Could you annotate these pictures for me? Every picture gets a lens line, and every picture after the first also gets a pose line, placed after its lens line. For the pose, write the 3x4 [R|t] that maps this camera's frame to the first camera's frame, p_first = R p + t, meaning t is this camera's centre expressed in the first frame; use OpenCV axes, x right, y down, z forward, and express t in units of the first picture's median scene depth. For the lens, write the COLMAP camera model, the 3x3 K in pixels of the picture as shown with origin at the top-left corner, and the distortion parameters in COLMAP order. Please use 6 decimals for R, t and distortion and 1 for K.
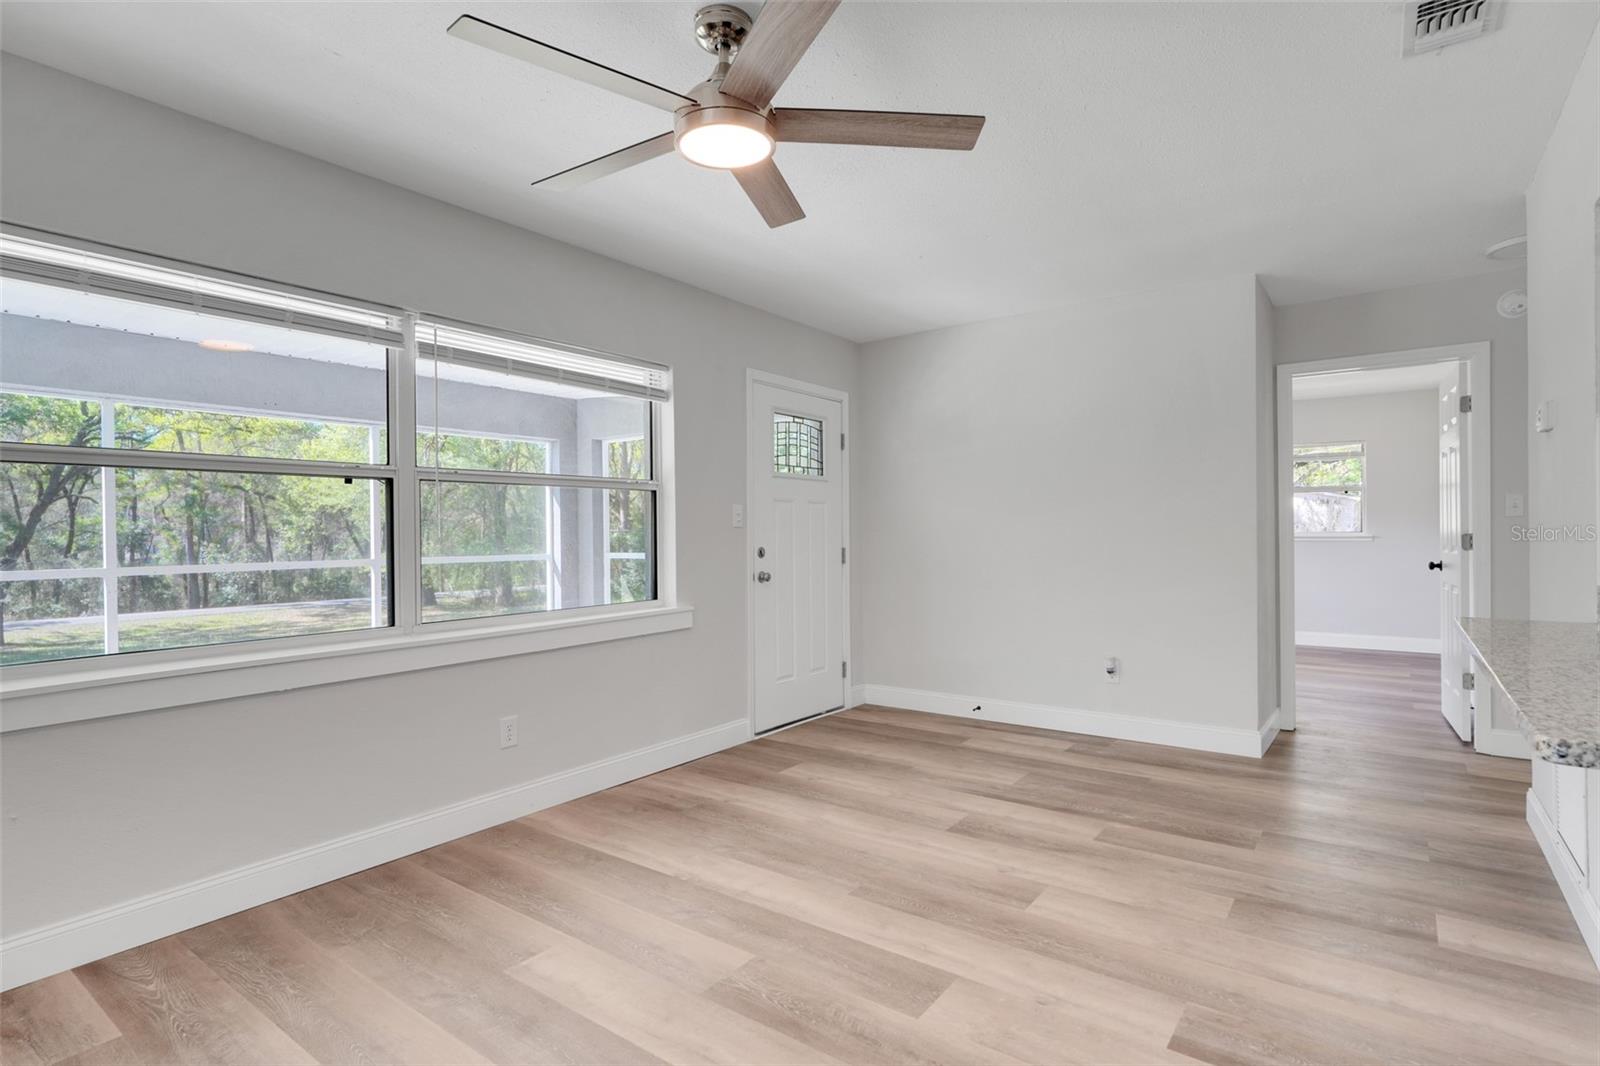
lens RADIAL K [[802.2, 0, 802.9], [0, 802.2, 533.5], [0, 0, 1]] dist [-0.000786, 0.005485]
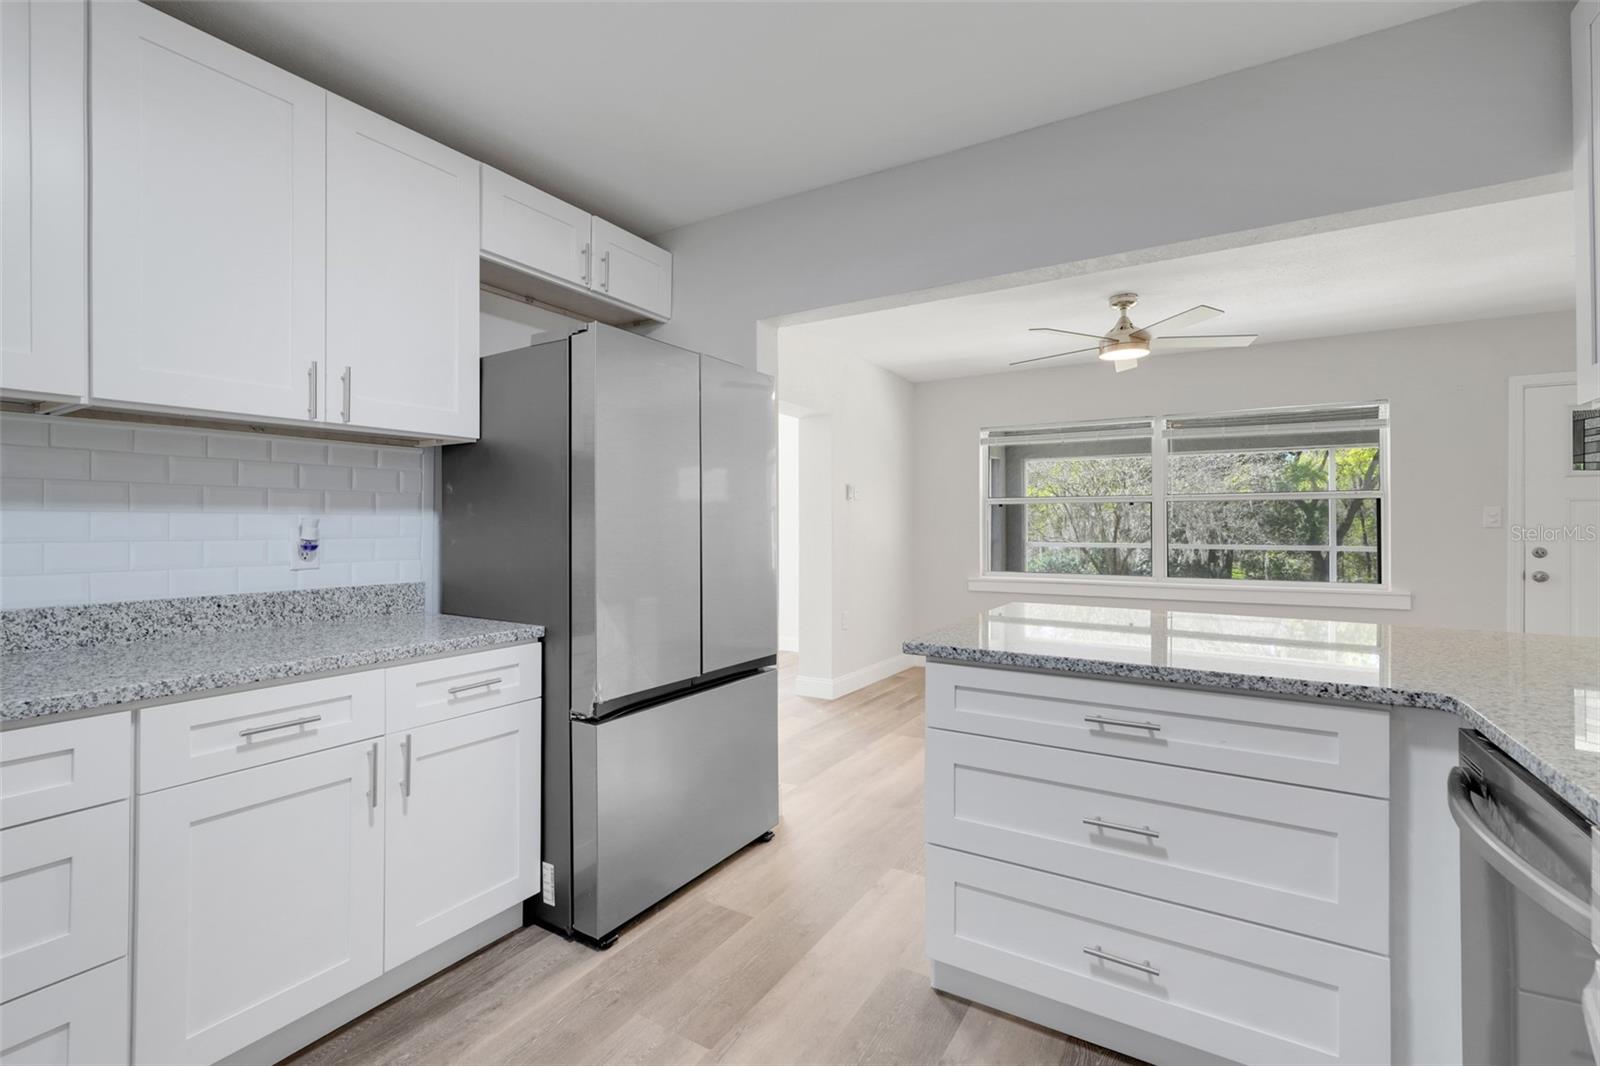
lens RADIAL K [[700.3, 0, 807.2], [0, 700.3, 520.7], [0, 0, 1]] dist [-0.003318, 0.004118]
pose [[0.099231, -0.001619, -0.995063, 1.119763], [-0.014619, 0.999888, -0.003085, -0.000578], [0.994957, 0.014853, 0.099196, -0.015068]]
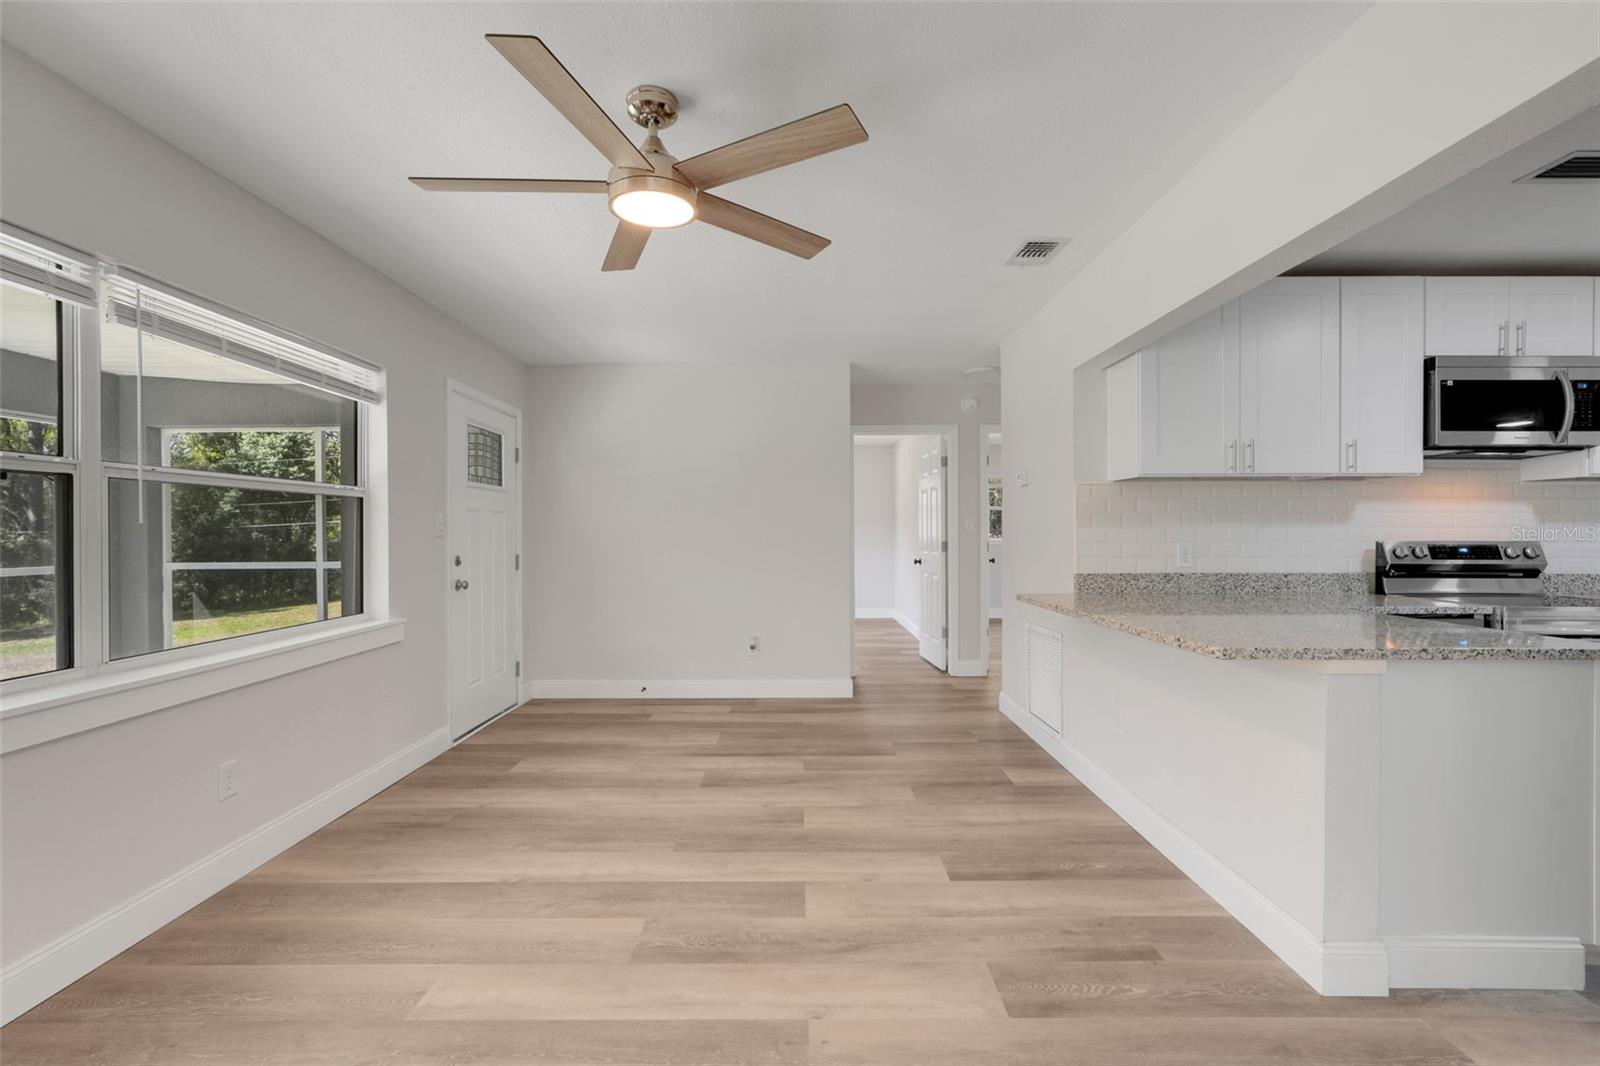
lens RADIAL K [[700.3, 0, 797.2], [0, 700.3, 535.2], [0, 0, 1]] dist [-0.003318, 0.004118]
pose [[0.805880, 0.004730, 0.592060, -0.348247], [-0.003714, 0.999989, -0.002935, -0.011613], [-0.592068, 0.000166, 0.805888, 0.052977]]
